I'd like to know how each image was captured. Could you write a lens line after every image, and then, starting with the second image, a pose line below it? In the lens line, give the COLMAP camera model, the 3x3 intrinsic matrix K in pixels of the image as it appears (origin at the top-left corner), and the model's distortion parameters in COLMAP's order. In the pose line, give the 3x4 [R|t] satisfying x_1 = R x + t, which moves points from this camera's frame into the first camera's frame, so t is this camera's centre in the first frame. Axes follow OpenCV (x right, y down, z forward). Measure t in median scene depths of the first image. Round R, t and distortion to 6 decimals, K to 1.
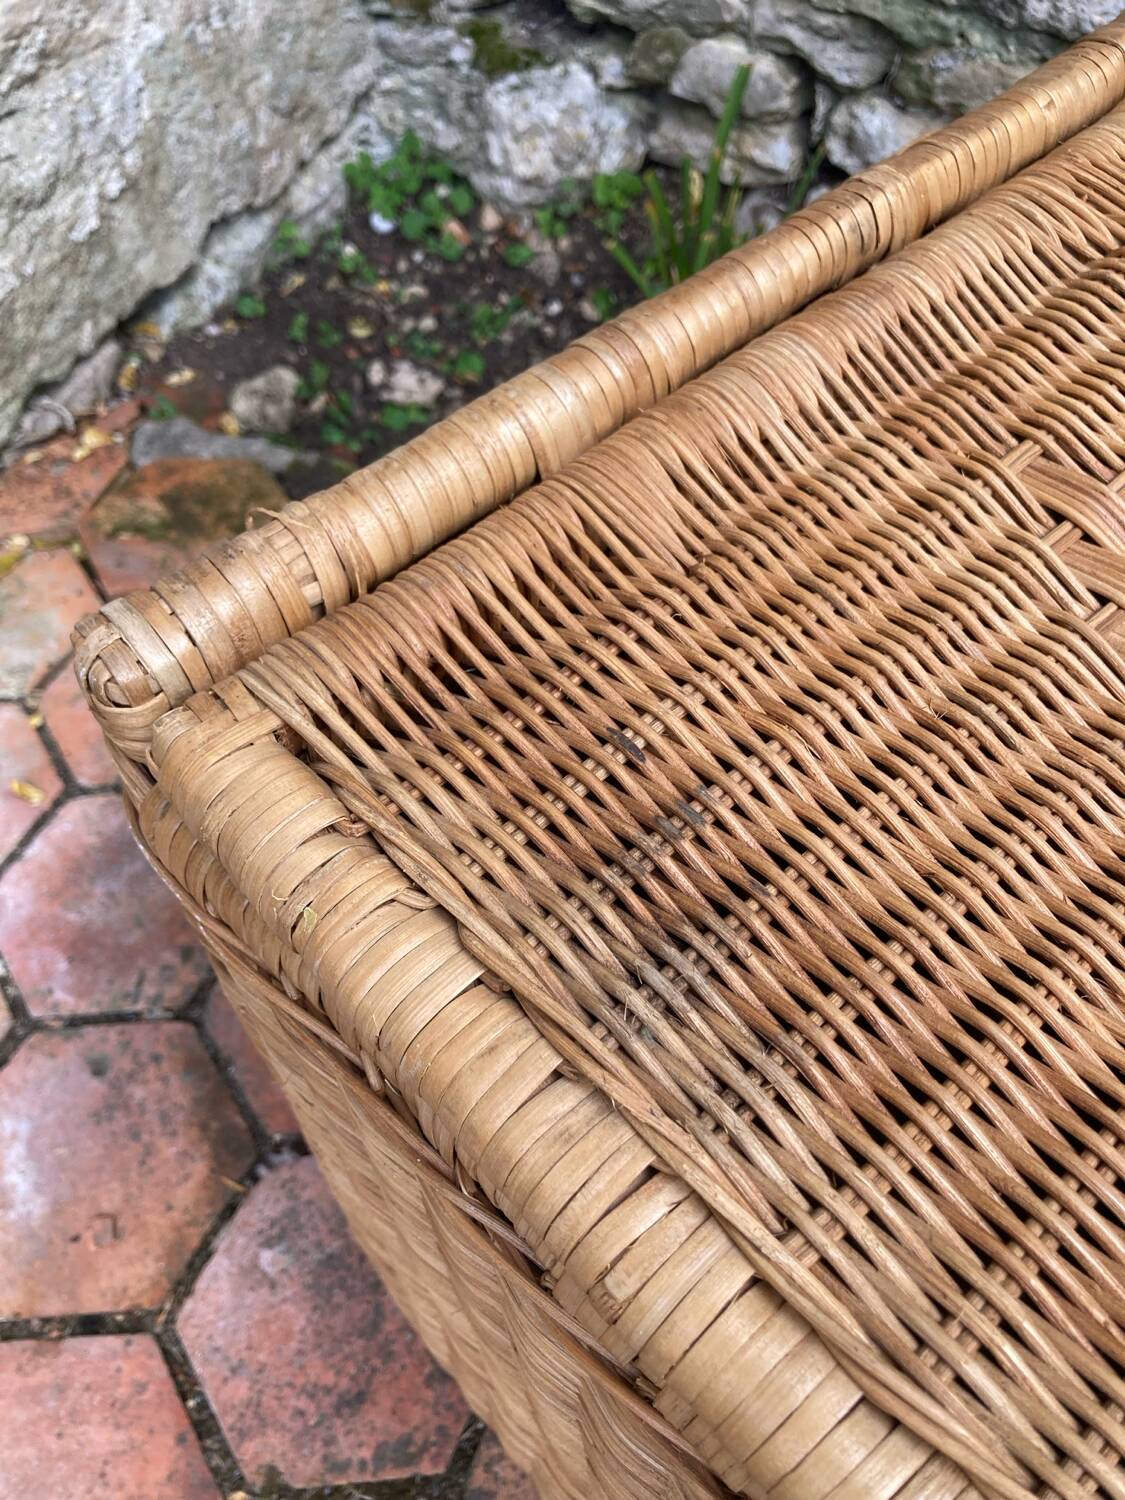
lens RADIAL K [[1242.5, 0, 548.2], [0, 1242.5, 738.7], [0, 0, 1]] dist [0.003281, 0.010218]
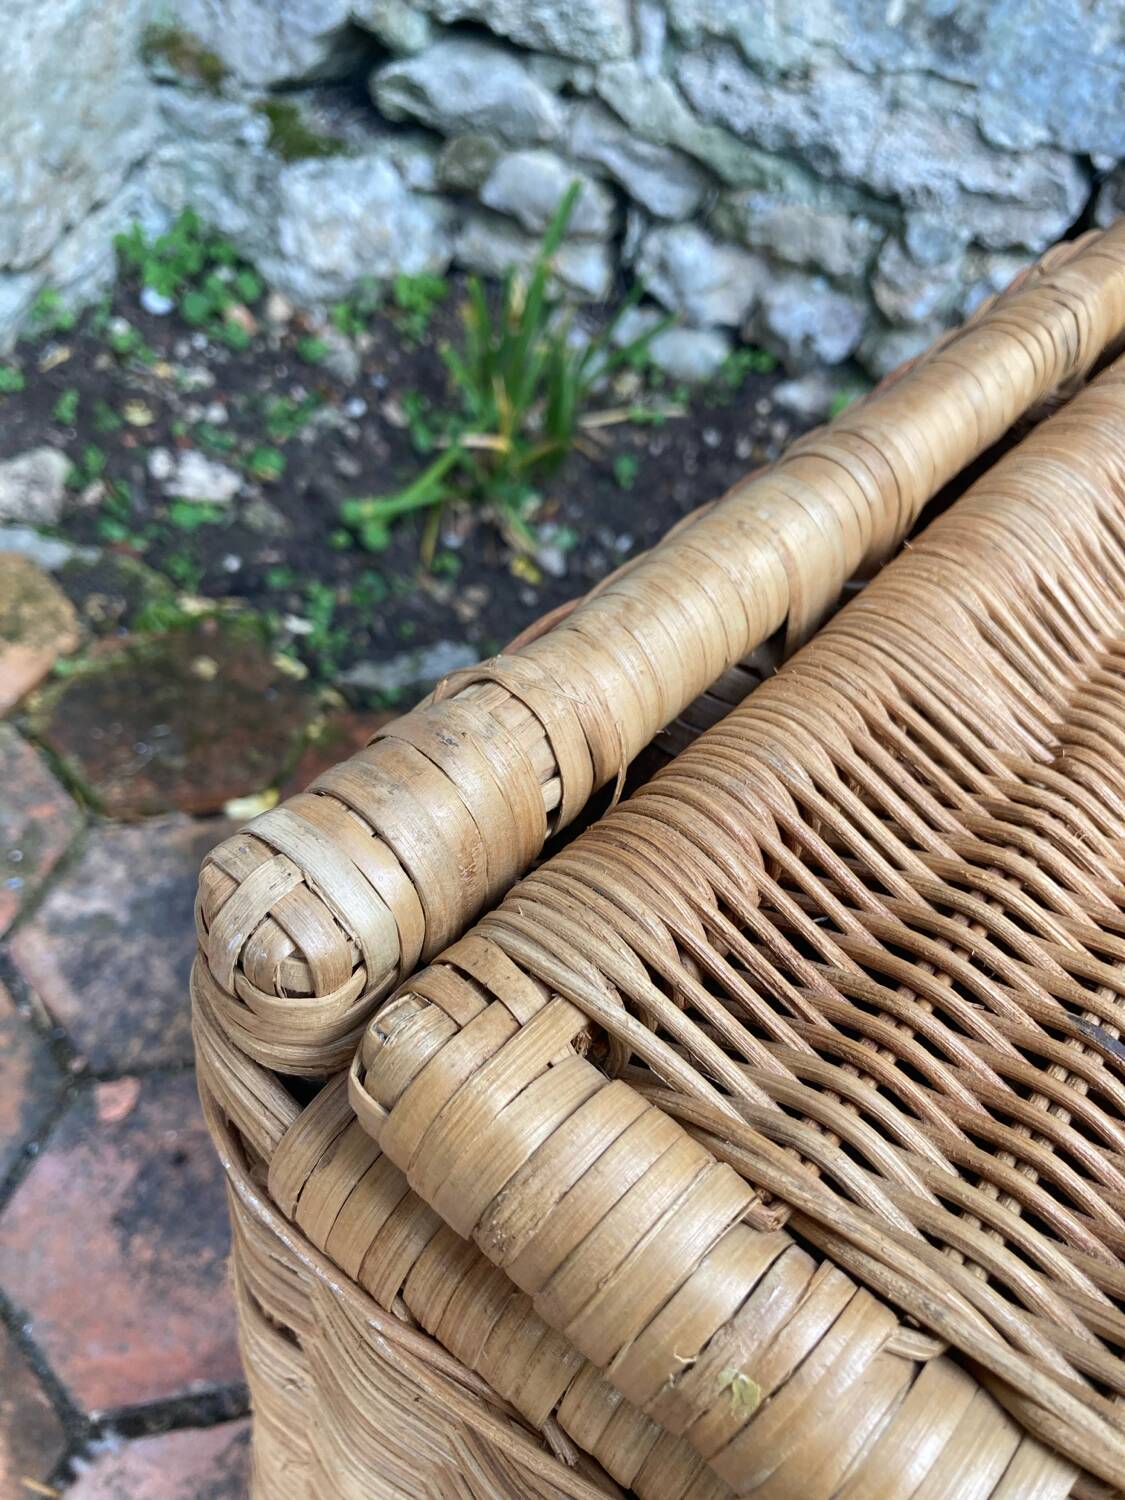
lens RADIAL K [[1253.7, 0, 558.8], [0, 1253.7, 756.4], [0, 0, 1]] dist [0.007522, -0.003297]
pose [[0.970147, 0.013974, 0.242116, -0.072317], [0.003628, 0.997391, -0.072103, -0.018843], [-0.242492, 0.070829, 0.967564, 0.074399]]
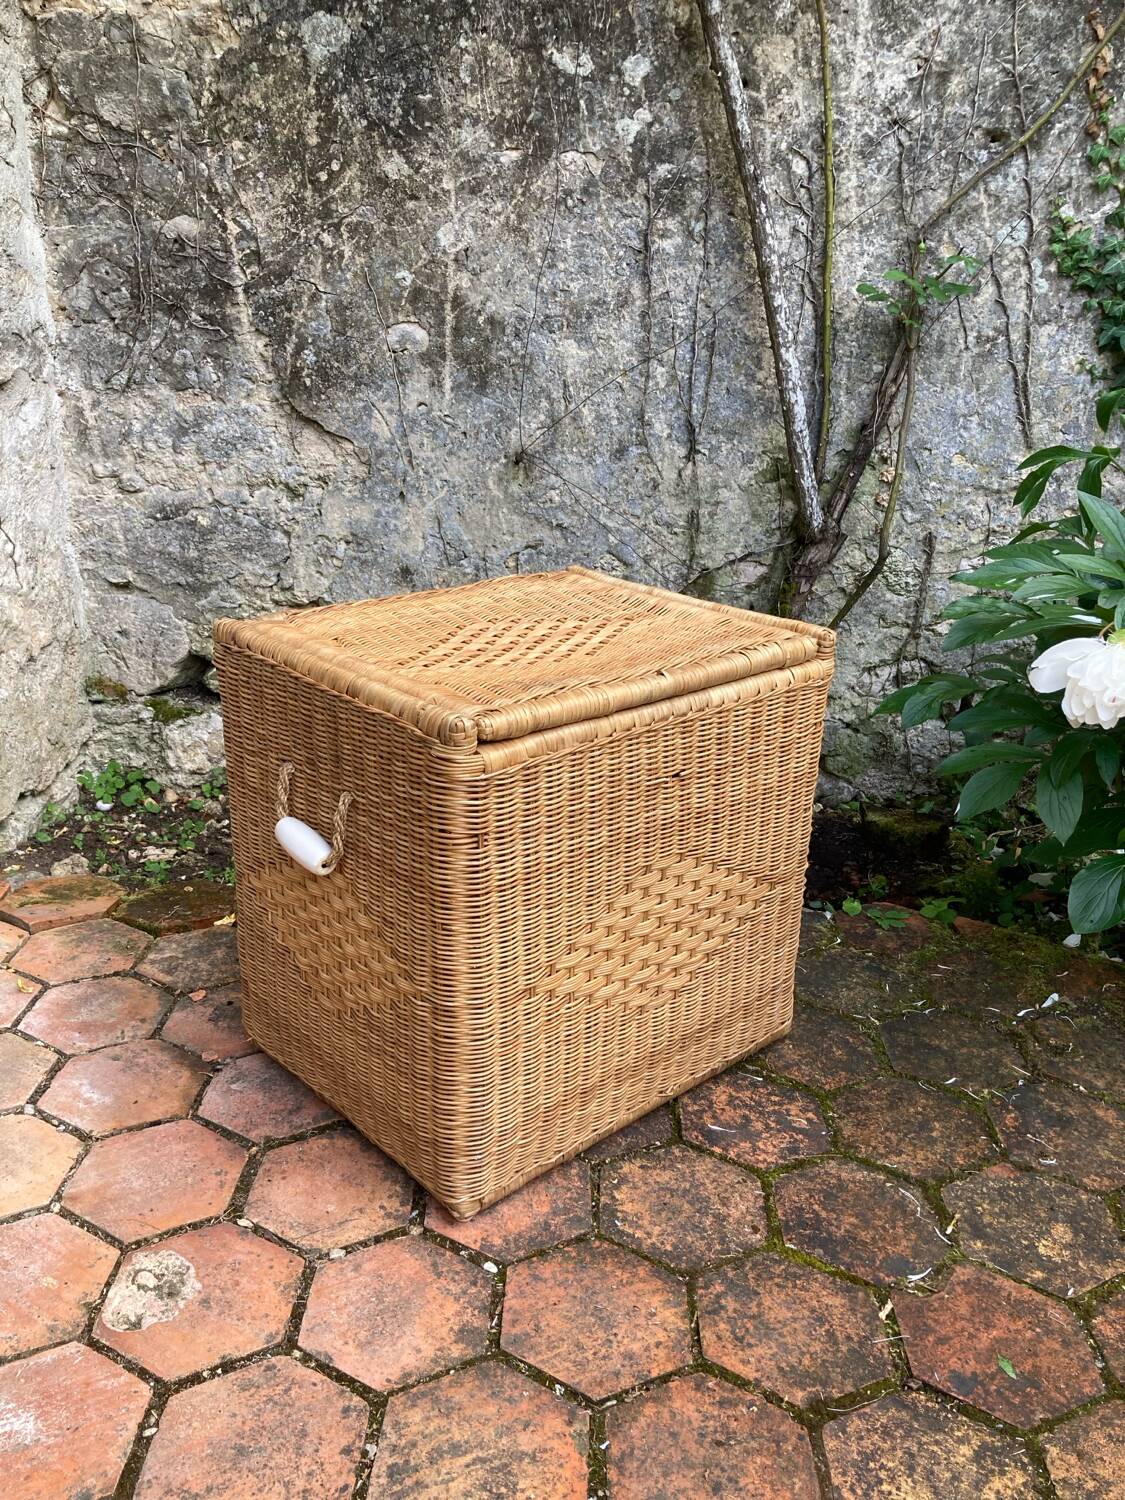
lens RADIAL K [[1253.7, 0, 558.8], [0, 1253.7, 756.4], [0, 0, 1]] dist [0.007522, -0.003297]
pose [[0.911287, -0.089750, 0.401871, -0.271218], [0.299943, 0.813340, -0.498509, 0.607658], [-0.282117, 0.574824, 0.768107, -0.552835]]
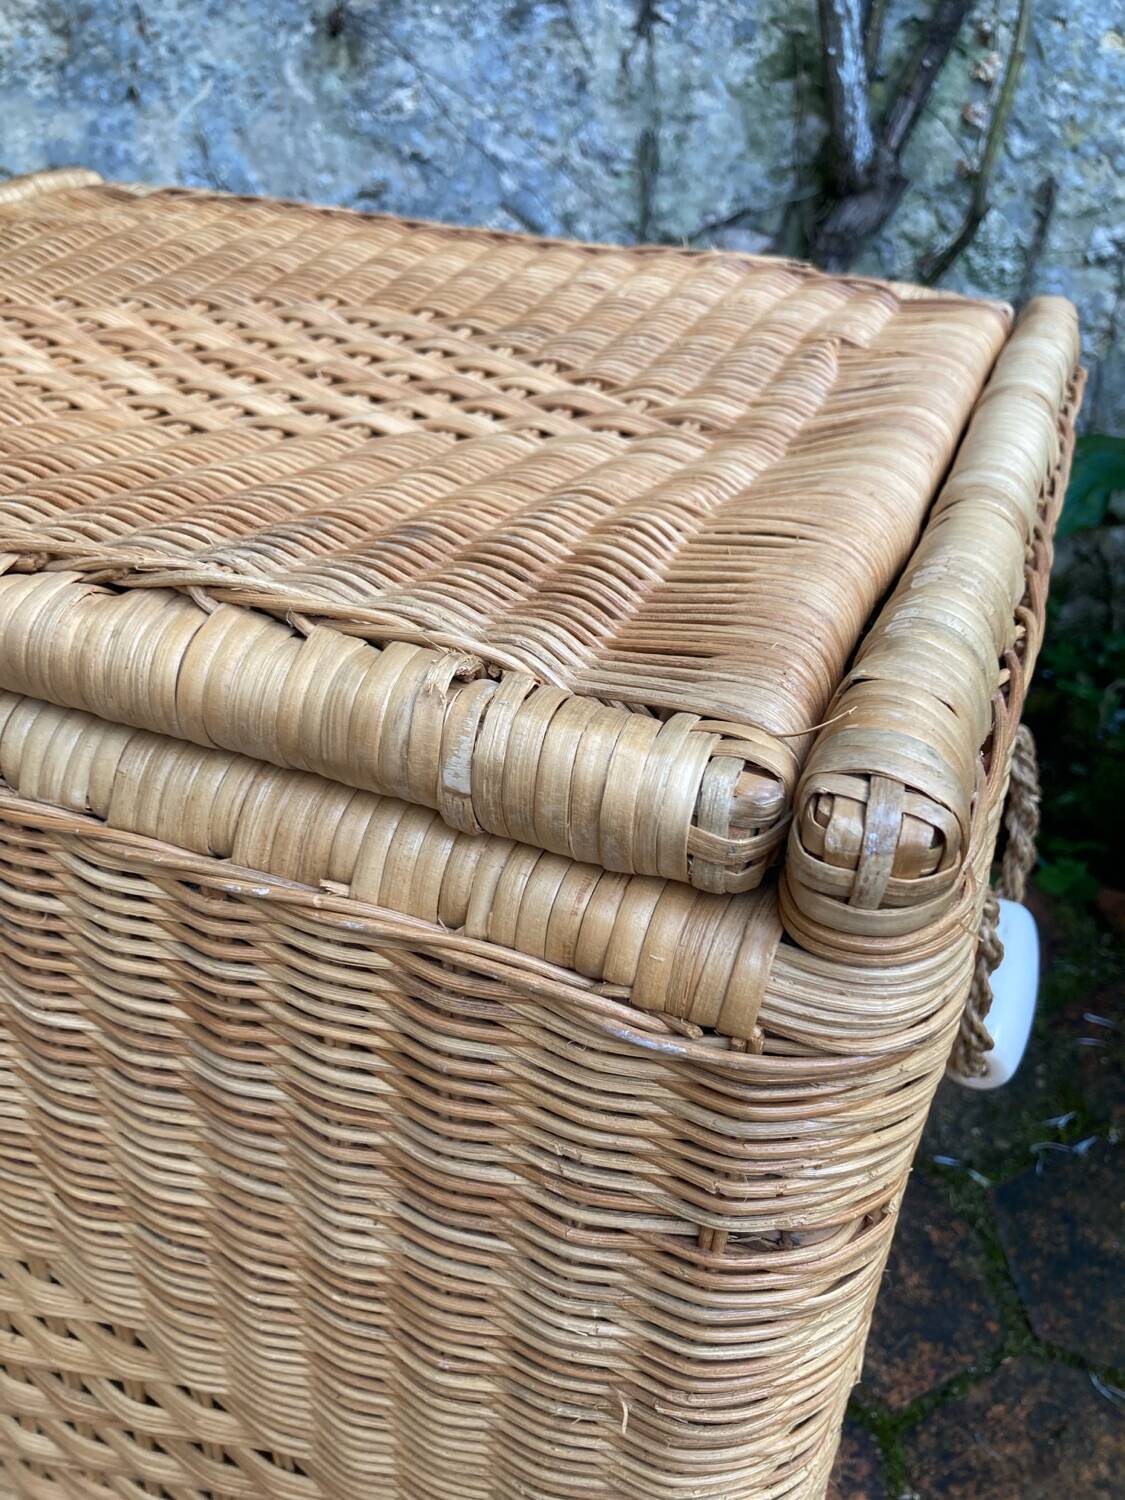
lens RADIAL K [[1250.4, 0, 575.0], [0, 1250.4, 739.6], [0, 0, 1]] dist [0.079513, -0.119541]
pose [[0.896543, -0.168969, 0.409463, 0.090069], [0.314450, 0.893834, -0.319659, 0.248302], [-0.311980, 0.415344, 0.854493, -0.097546]]
